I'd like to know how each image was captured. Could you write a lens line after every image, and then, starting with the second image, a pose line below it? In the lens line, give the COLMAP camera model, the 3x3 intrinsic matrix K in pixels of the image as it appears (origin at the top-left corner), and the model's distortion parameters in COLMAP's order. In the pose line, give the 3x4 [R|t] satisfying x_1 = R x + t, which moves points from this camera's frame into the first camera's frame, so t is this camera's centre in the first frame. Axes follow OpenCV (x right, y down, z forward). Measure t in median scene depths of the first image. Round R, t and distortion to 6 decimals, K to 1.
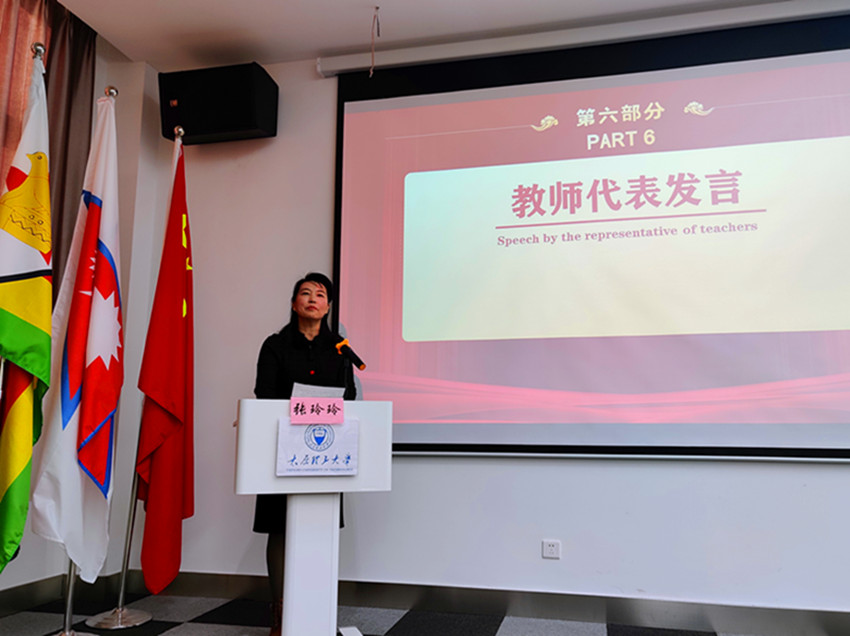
lens RADIAL K [[697.6, 0, 434.6], [0, 697.6, 313.1], [0, 0, 1]] dist [0.012601, 0.000901]
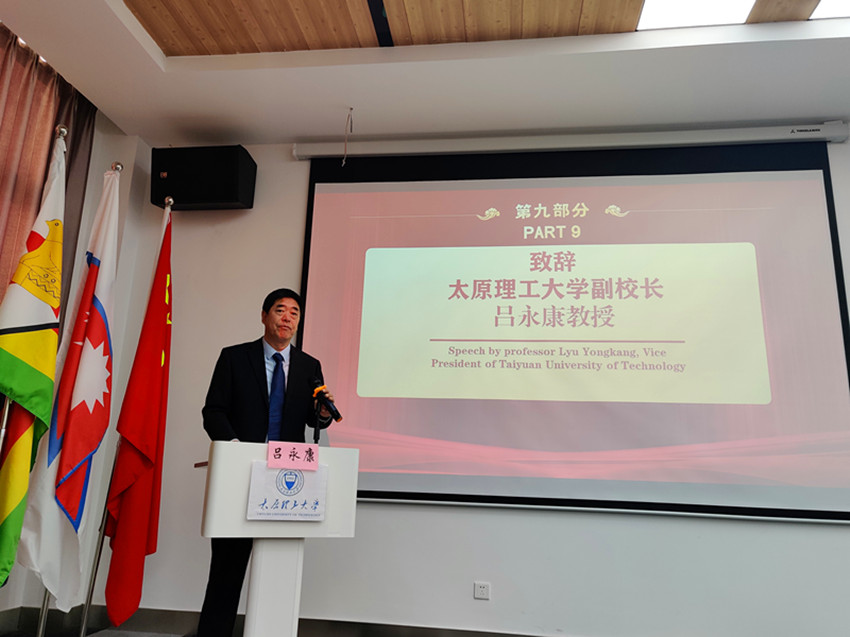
lens RADIAL K [[678.7, 0, 415.7], [0, 678.7, 298.3], [0, 0, 1]] dist [0.012706, 0.000618]
pose [[0.995737, 0.053208, 0.075340, -0.043669], [-0.045825, 0.994273, -0.096552, -0.016306], [-0.080046, 0.092688, 0.992472, -0.109728]]
